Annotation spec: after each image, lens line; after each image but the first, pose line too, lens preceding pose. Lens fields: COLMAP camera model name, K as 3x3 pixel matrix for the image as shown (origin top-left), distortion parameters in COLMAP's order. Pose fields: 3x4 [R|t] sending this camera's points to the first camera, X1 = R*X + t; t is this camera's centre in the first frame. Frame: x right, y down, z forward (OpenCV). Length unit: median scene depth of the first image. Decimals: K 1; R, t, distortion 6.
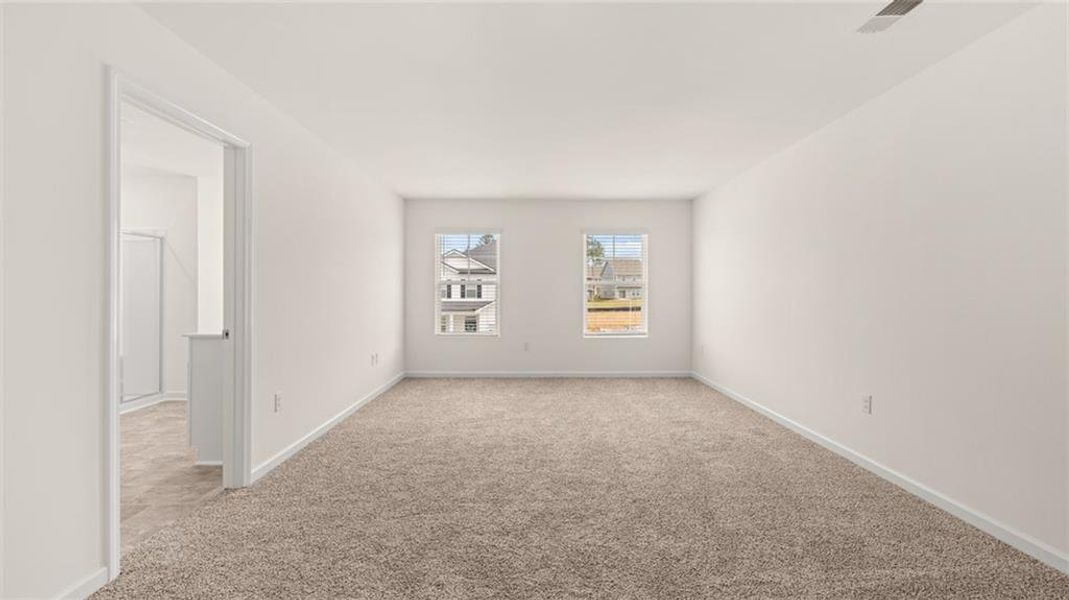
lens RADIAL K [[447.4, 0, 535.1], [0, 447.4, 296.9], [0, 0, 1]] dist [-0.000584, -0.000382]
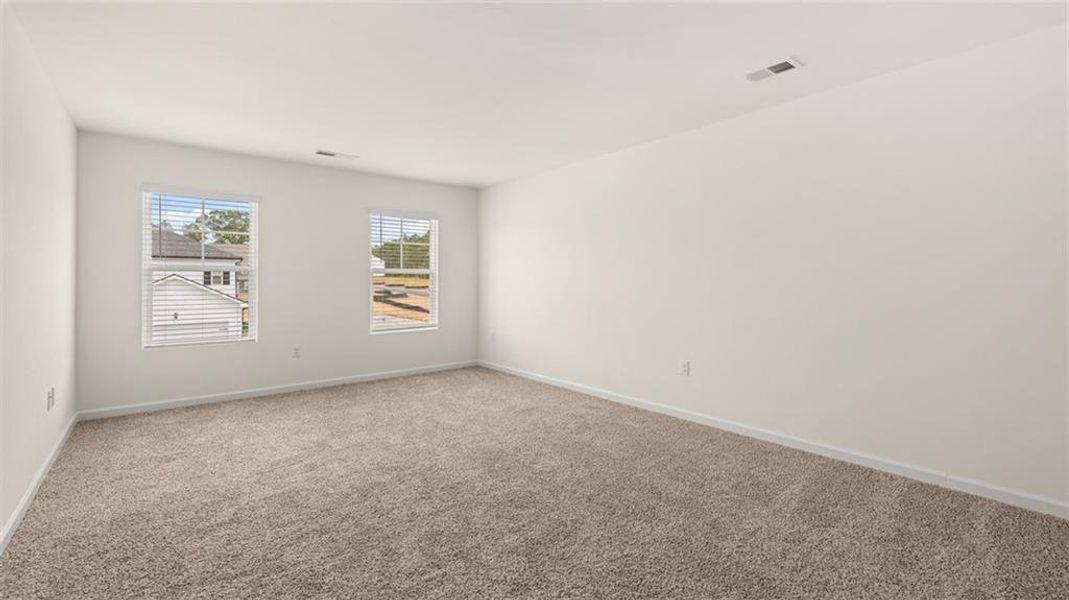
lens RADIAL K [[447.4, 0, 535.1], [0, 447.4, 296.9], [0, 0, 1]] dist [-0.000584, -0.000382]
pose [[0.751730, -0.012334, 0.659356, -0.228075], [-0.001051, 0.999801, 0.019901, 0.004473], [-0.659470, -0.015653, 0.751568, 0.170521]]
